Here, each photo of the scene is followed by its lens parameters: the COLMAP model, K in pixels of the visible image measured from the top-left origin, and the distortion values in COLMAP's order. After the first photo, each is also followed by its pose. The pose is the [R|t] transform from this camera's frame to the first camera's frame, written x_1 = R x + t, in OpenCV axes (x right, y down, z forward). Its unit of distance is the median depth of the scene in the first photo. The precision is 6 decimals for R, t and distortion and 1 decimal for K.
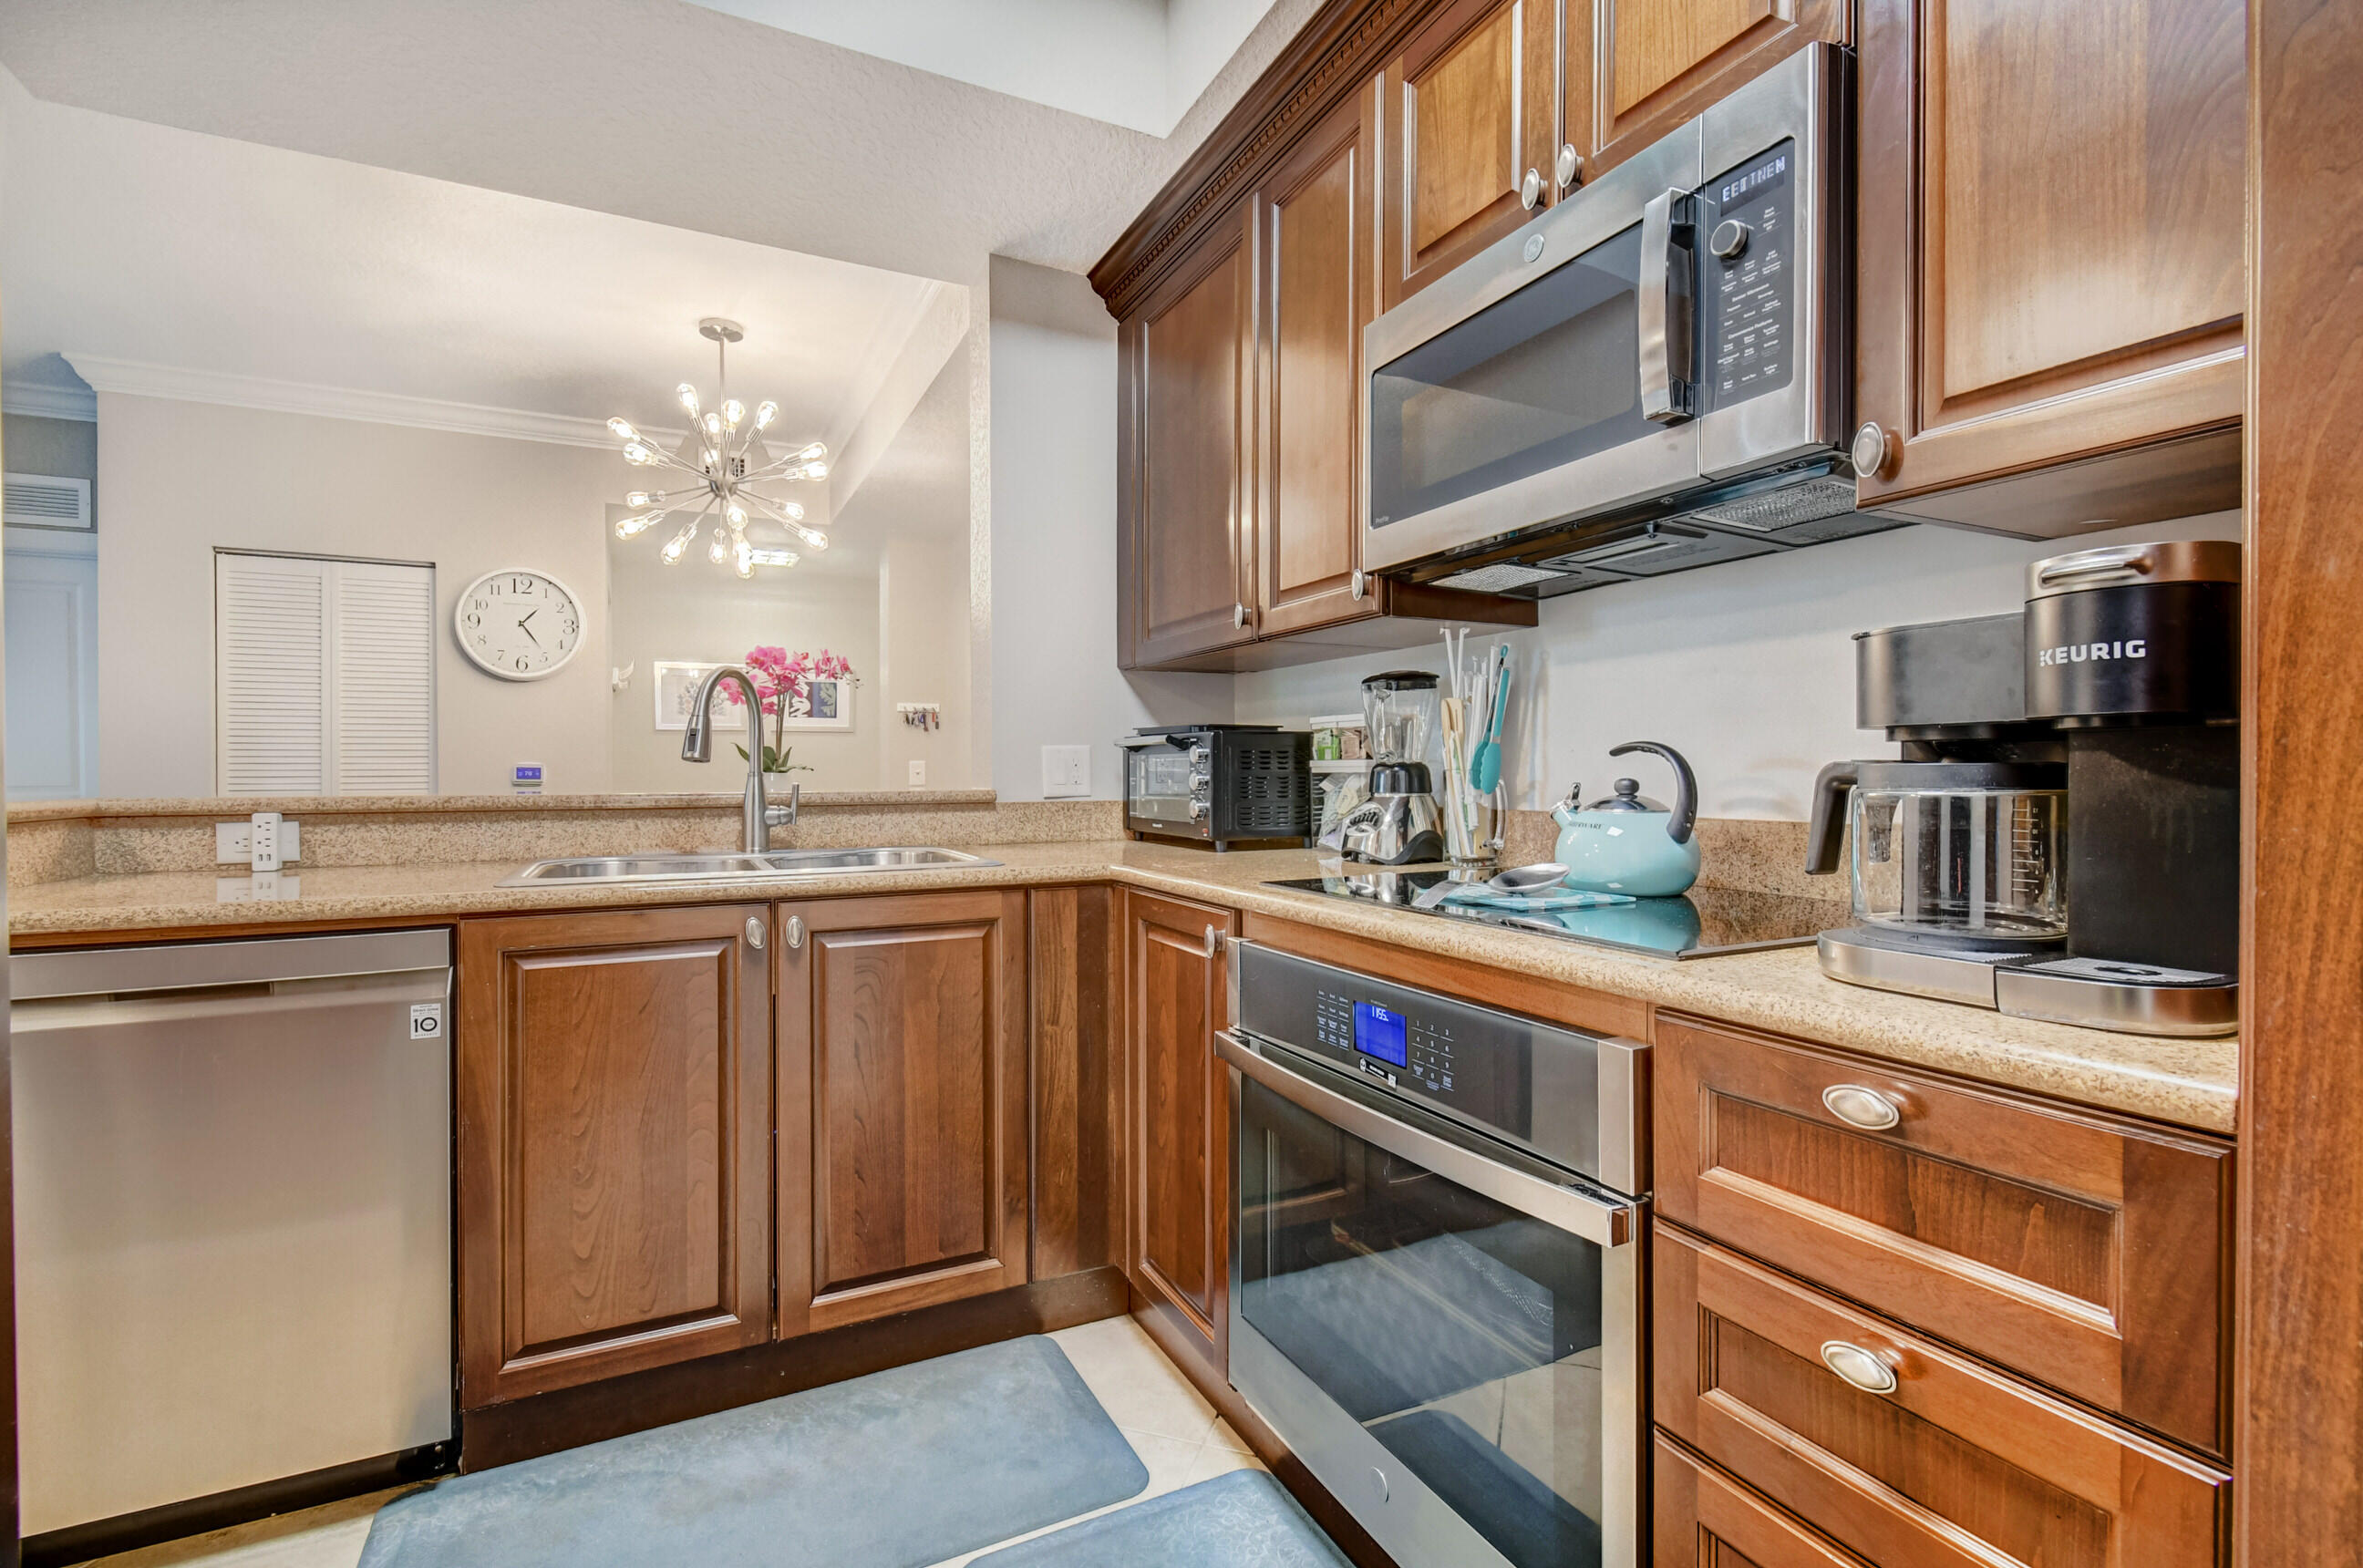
lens RADIAL K [[1063.0, 0, 1176.0], [0, 1063.0, 778.2], [0, 0, 1]] dist [0.000341, 0.000153]
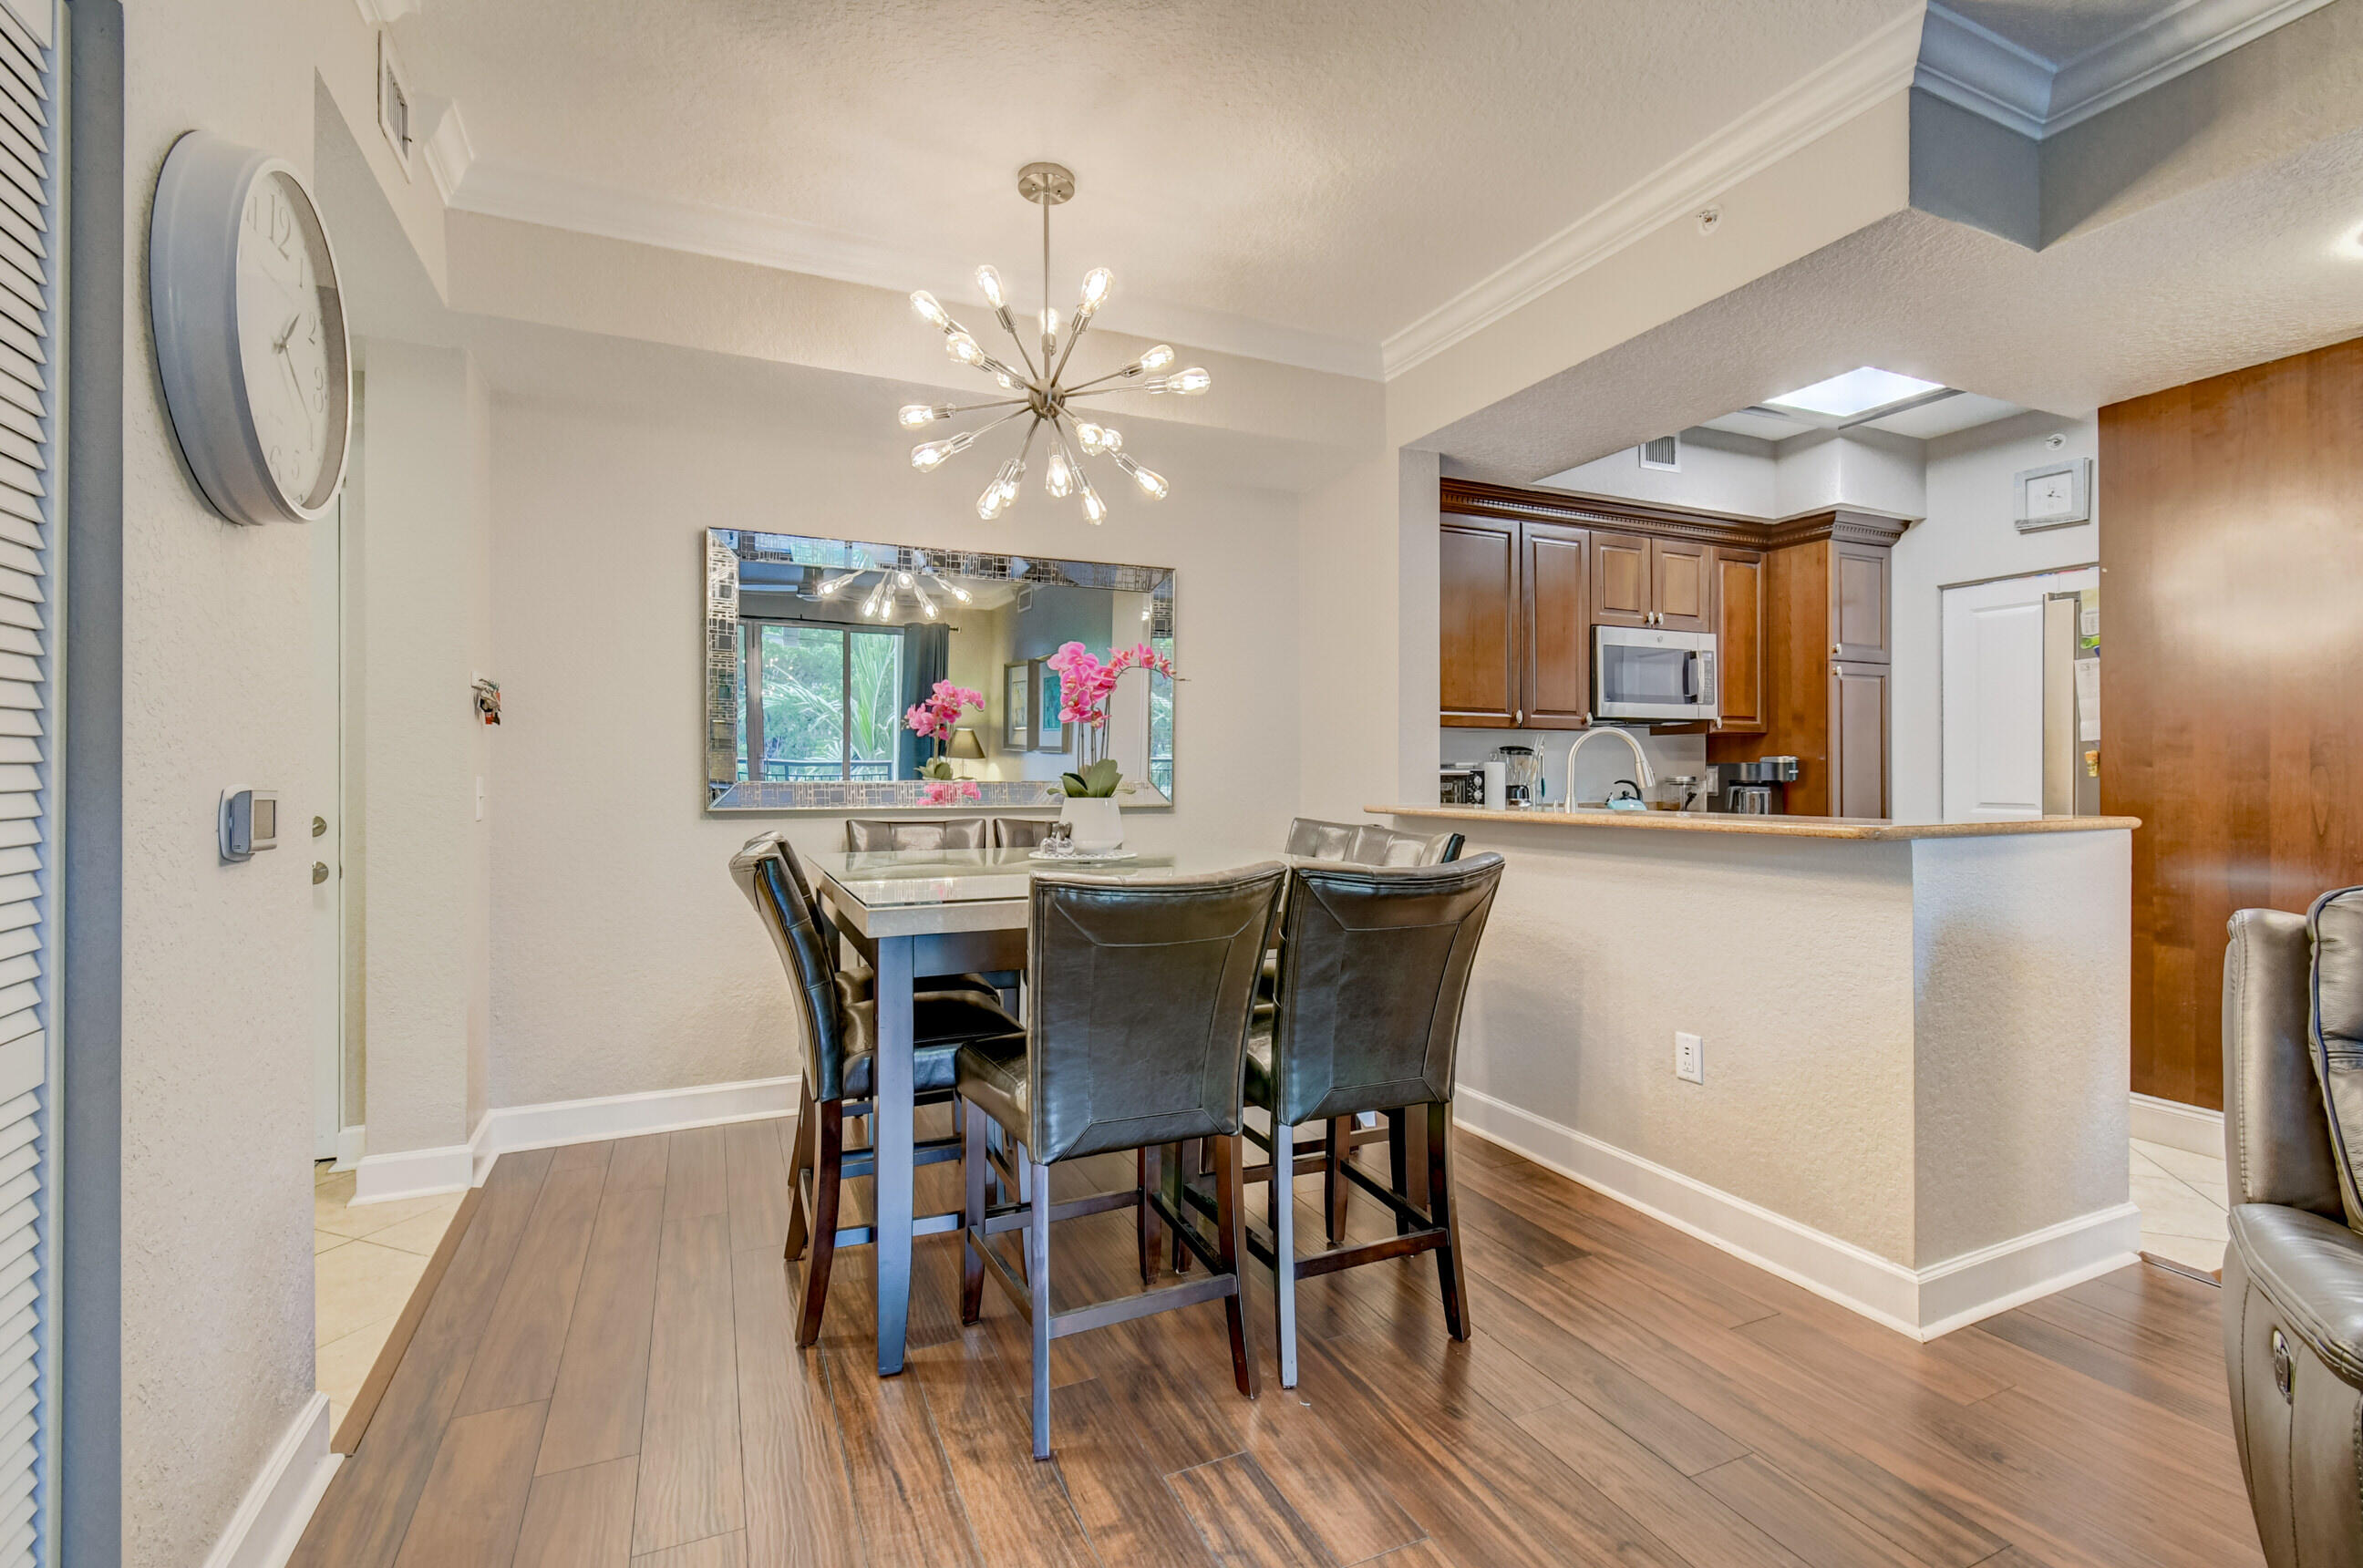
lens RADIAL K [[1034.3, 0, 1181.5], [0, 1034.3, 784.0], [0, 0, 1]] dist [0.004116, 0.000158]
pose [[0.022770, -0.002442, 0.999738, -2.118256], [0.006128, 0.999979, 0.002303, -0.027106], [-0.999722, 0.006074, 0.022785, 1.712825]]
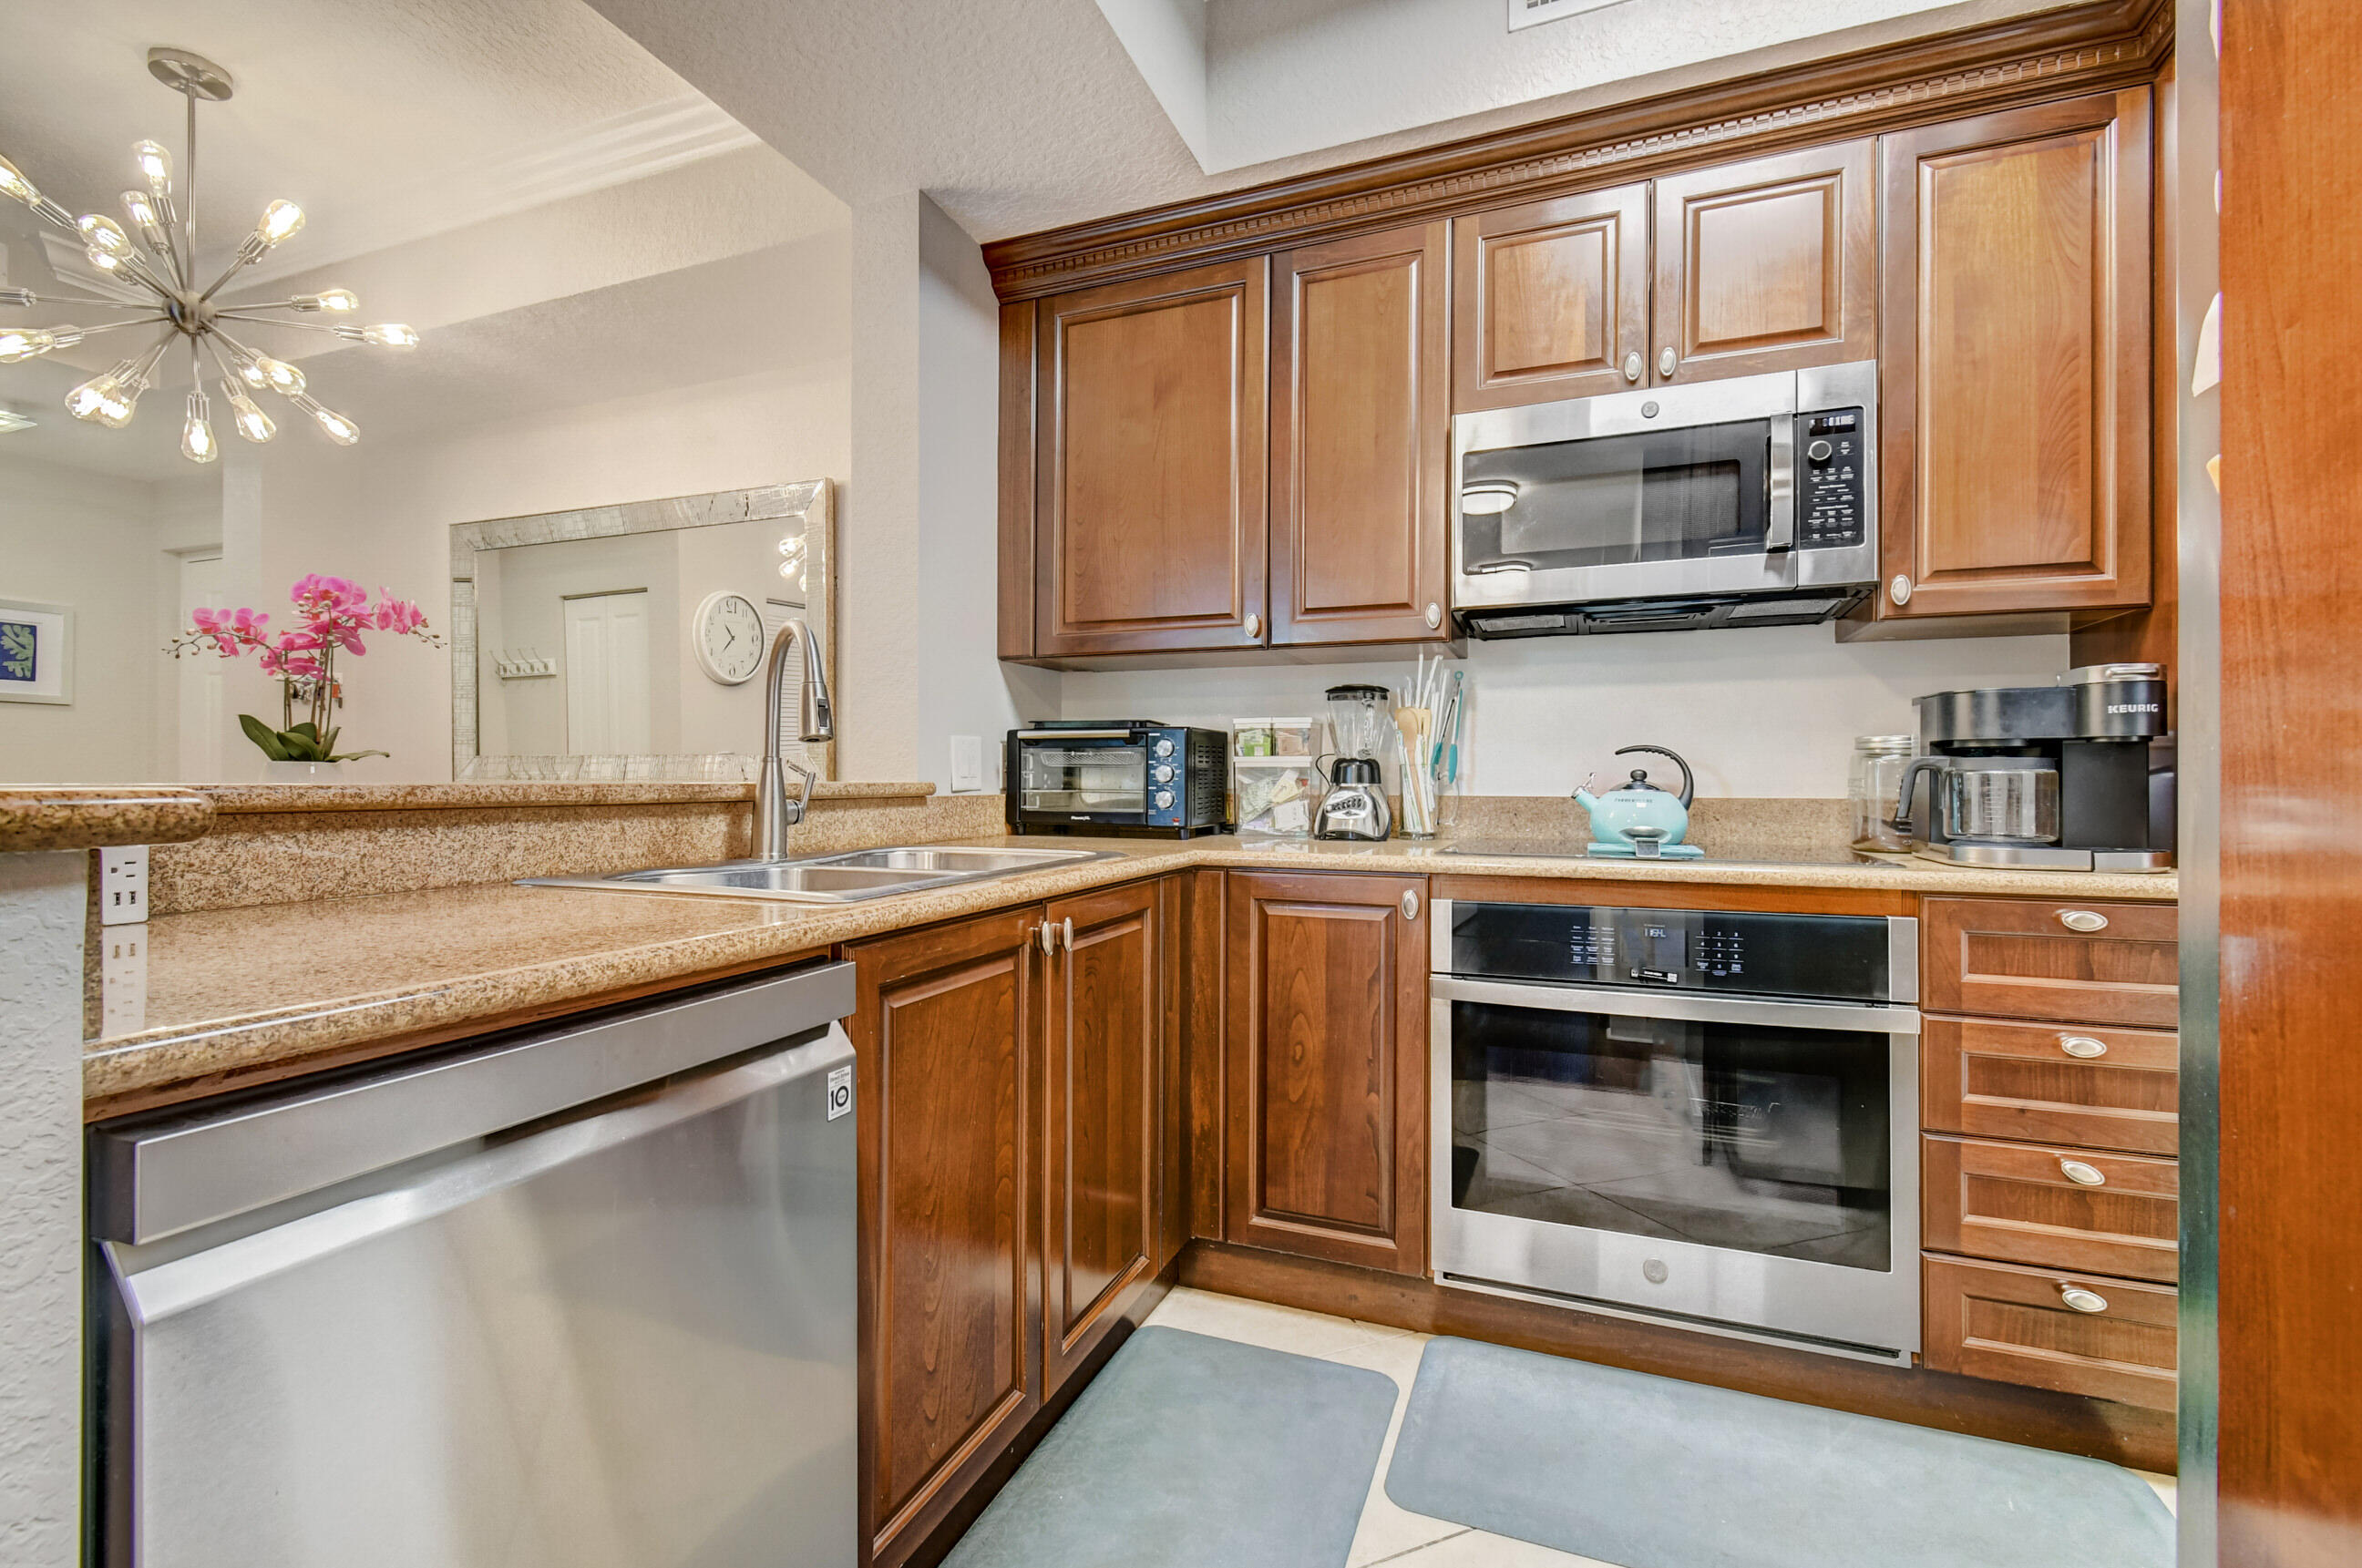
lens RADIAL K [[1053.9, 0, 1172.0], [0, 1053.9, 773.8], [0, 0, 1]] dist [0.001936, 0.000117]
pose [[0.743914, 0.008365, 0.668223, -0.775898], [-0.001020, 0.999935, -0.011381, 0.017355], [-0.668274, 0.007784, 0.743874, 0.246477]]
